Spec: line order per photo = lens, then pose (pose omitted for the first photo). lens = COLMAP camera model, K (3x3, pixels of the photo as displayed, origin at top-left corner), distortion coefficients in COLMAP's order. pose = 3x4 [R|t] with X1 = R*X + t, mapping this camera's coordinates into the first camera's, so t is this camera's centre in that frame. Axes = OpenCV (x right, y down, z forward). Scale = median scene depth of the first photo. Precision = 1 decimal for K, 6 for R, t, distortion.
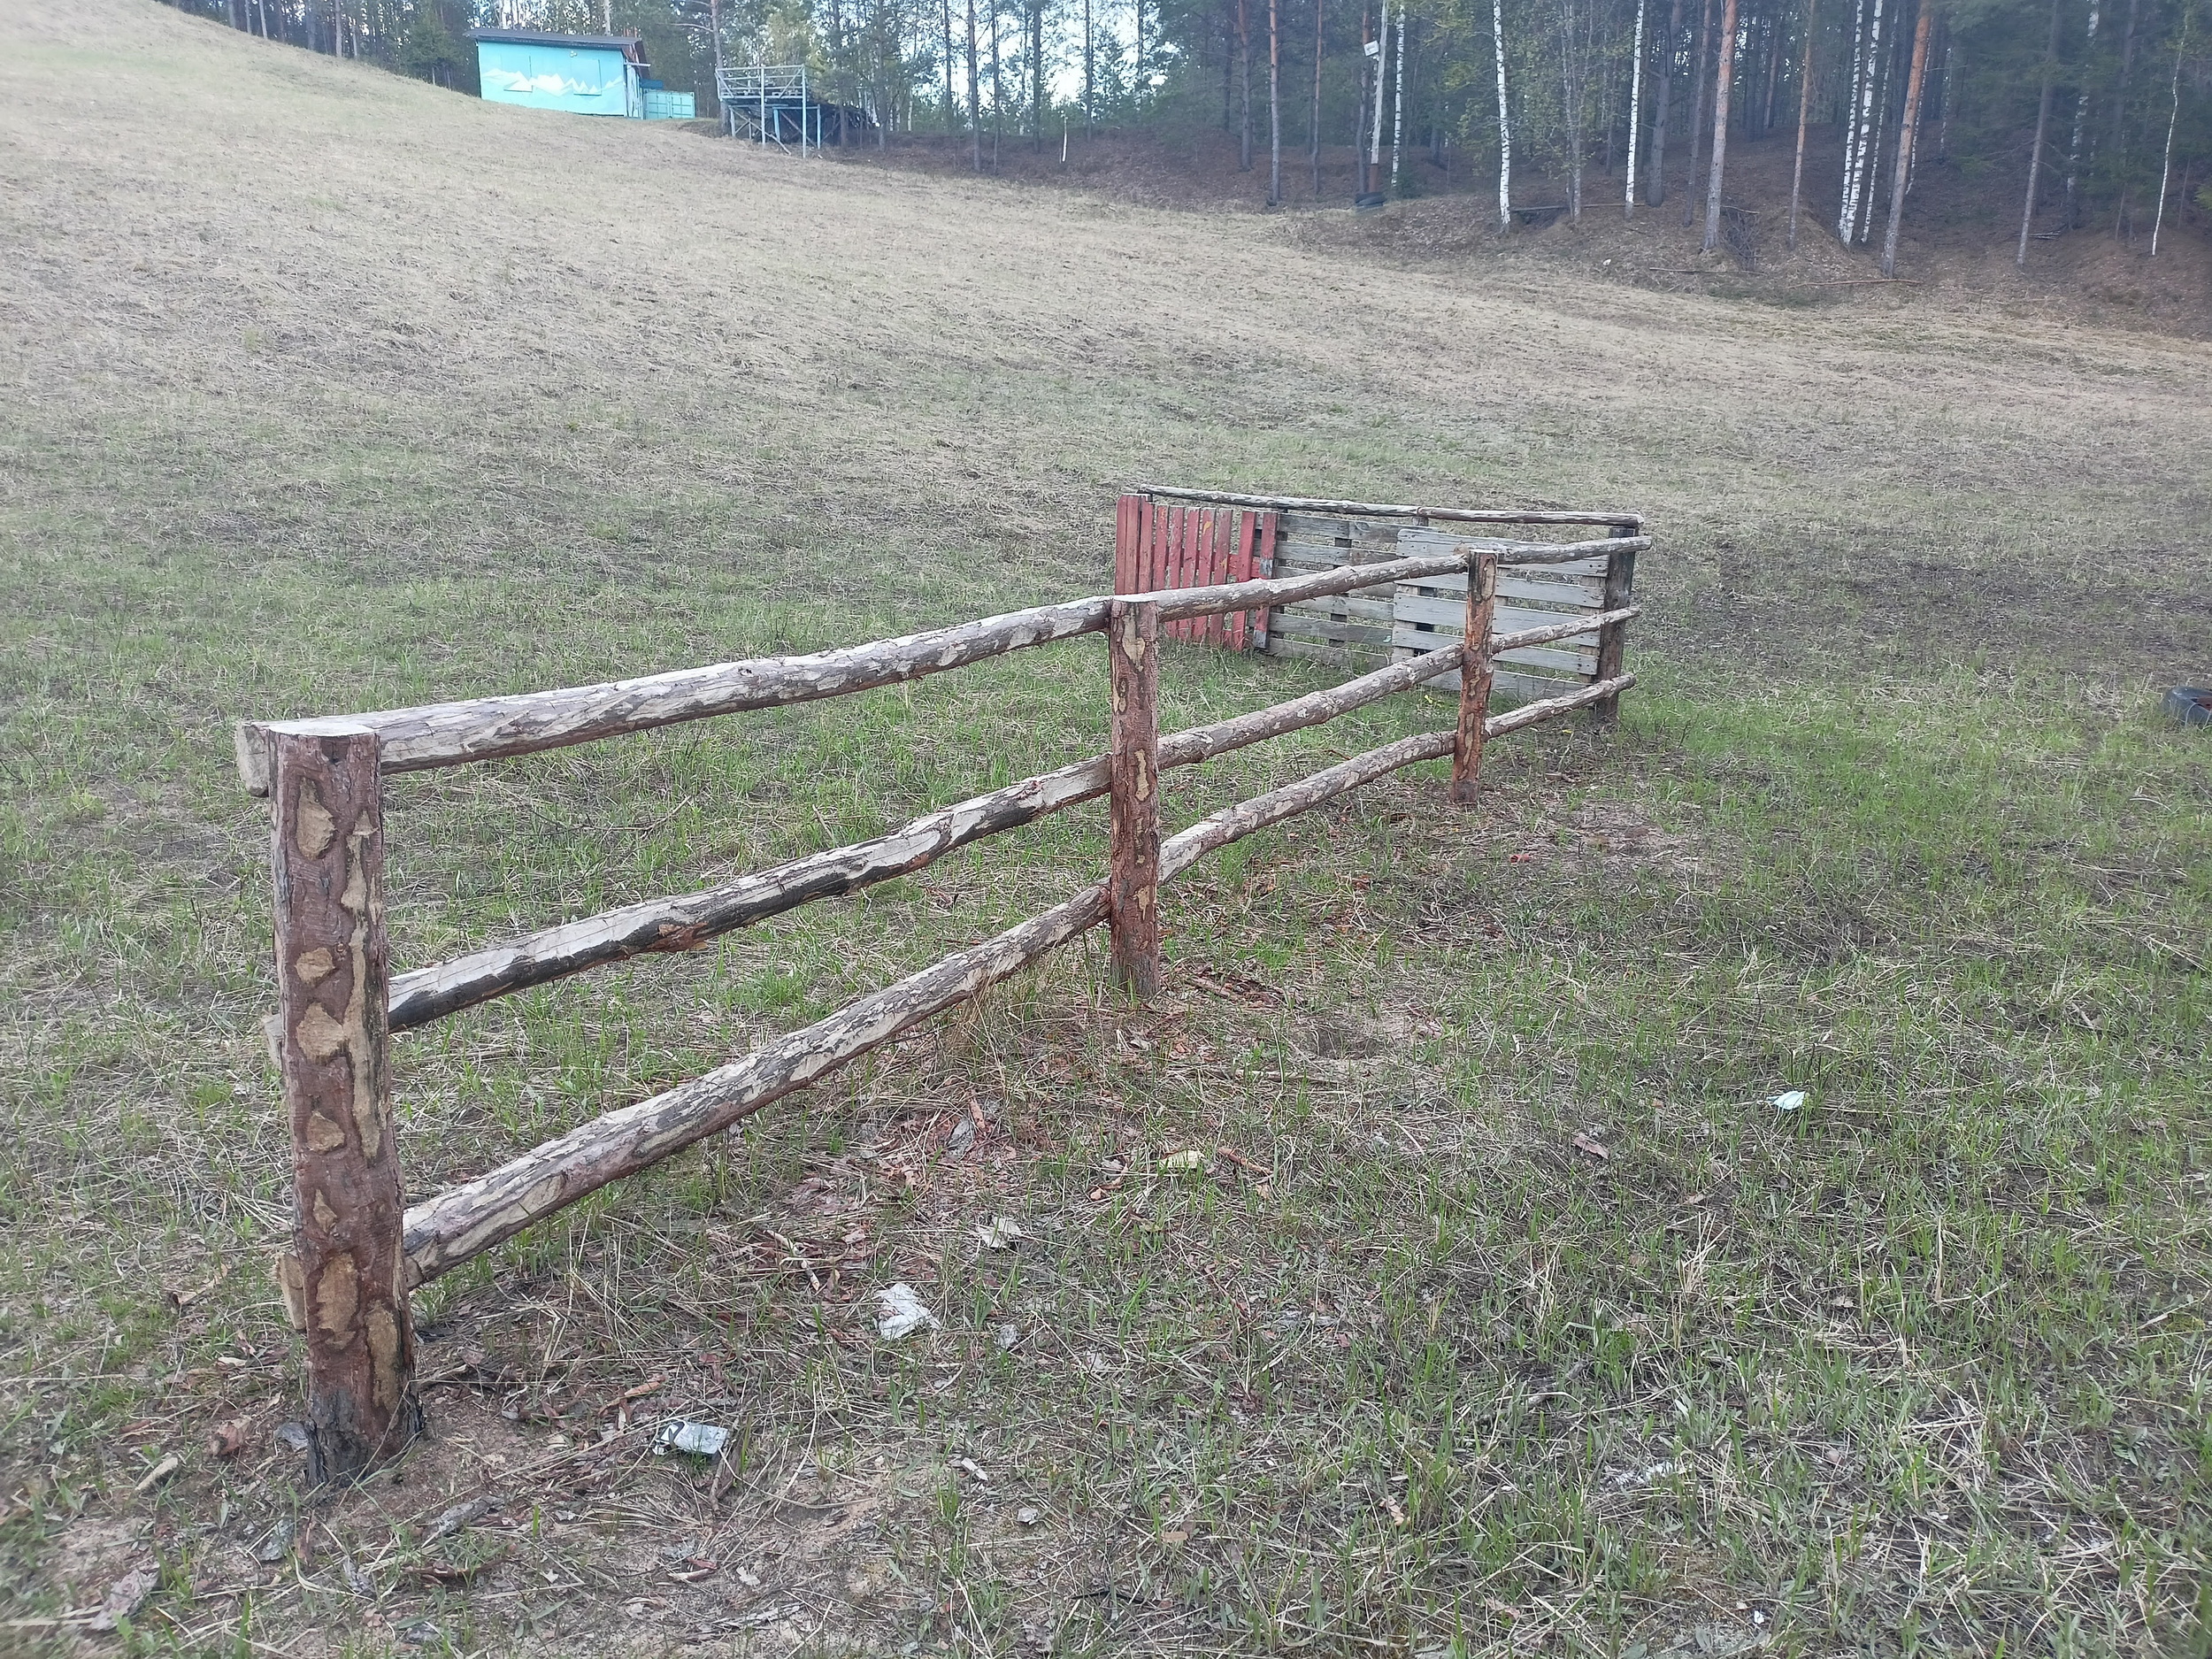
lens RADIAL K [[1605.1, 0, 1107.1], [0, 1605.1, 839.0], [0, 0, 1]] dist [0.081557, -0.114362]
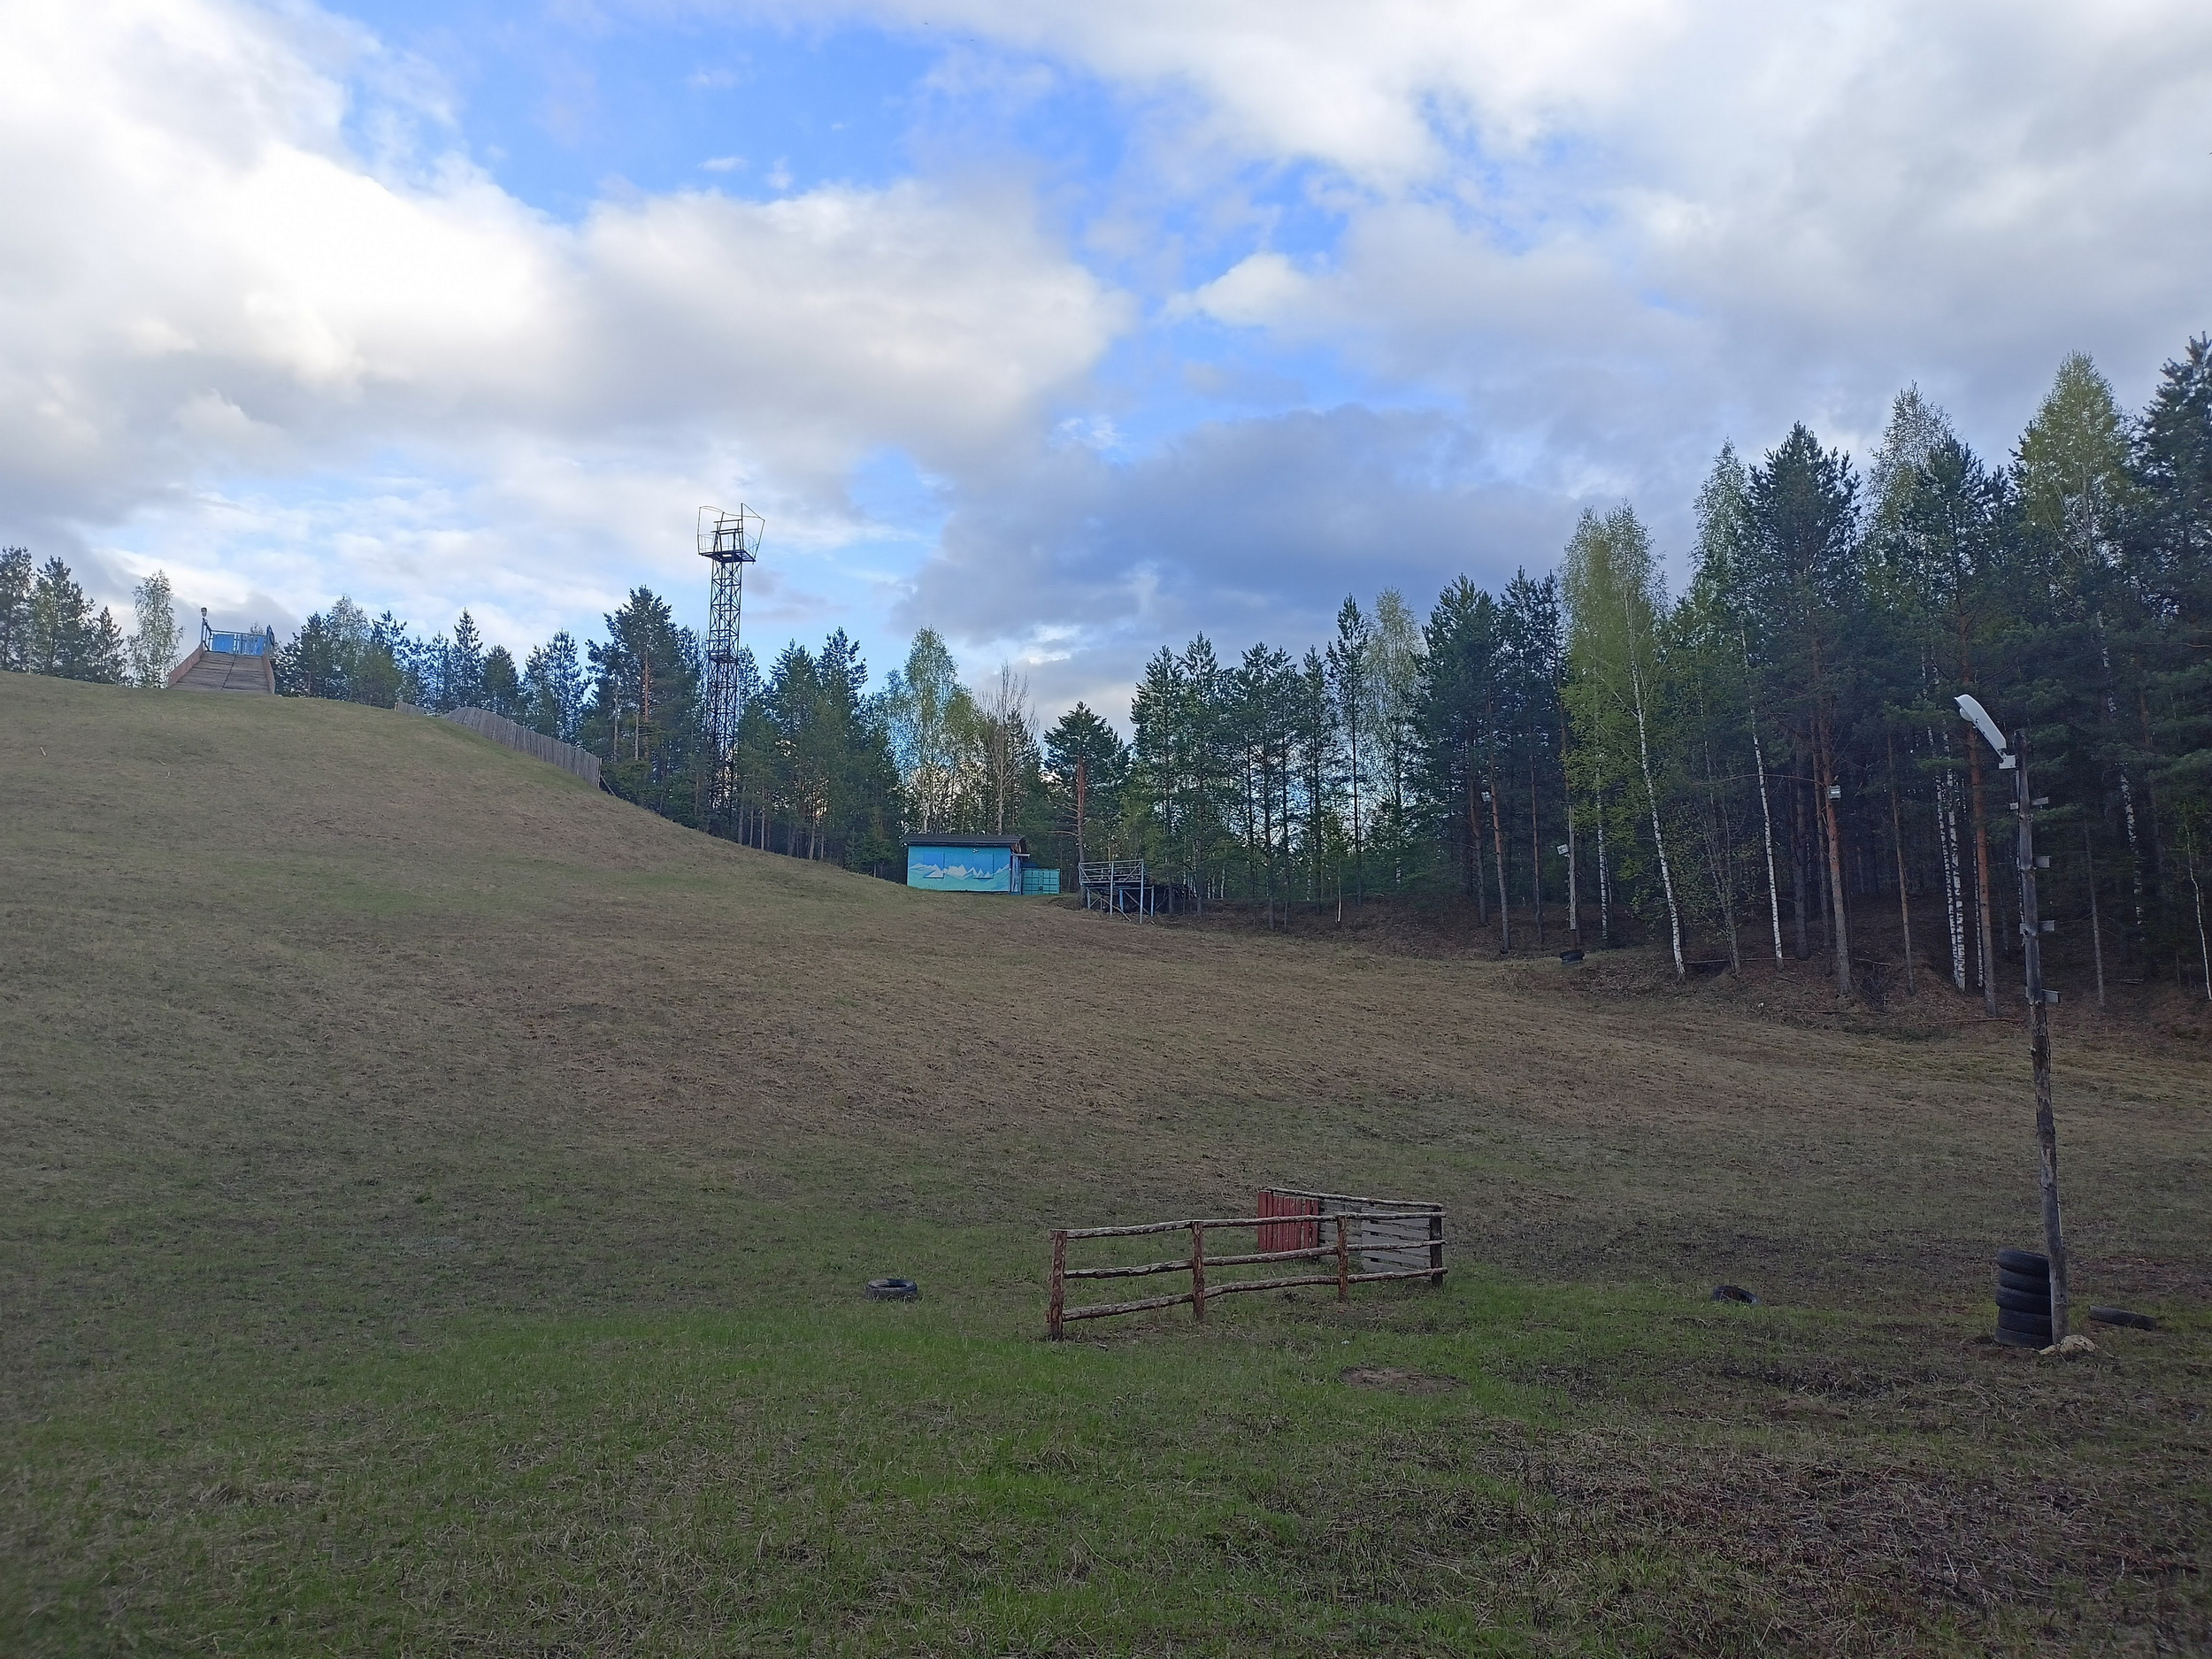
lens RADIAL K [[1605.1, 0, 1107.1], [0, 1605.1, 839.0], [0, 0, 1]] dist [0.081557, -0.114362]
pose [[0.980937, -0.034689, -0.191205, 0.060040], [-0.045460, 0.915672, -0.399346, 0.061165], [0.188934, 0.400426, 0.896640, -0.313142]]
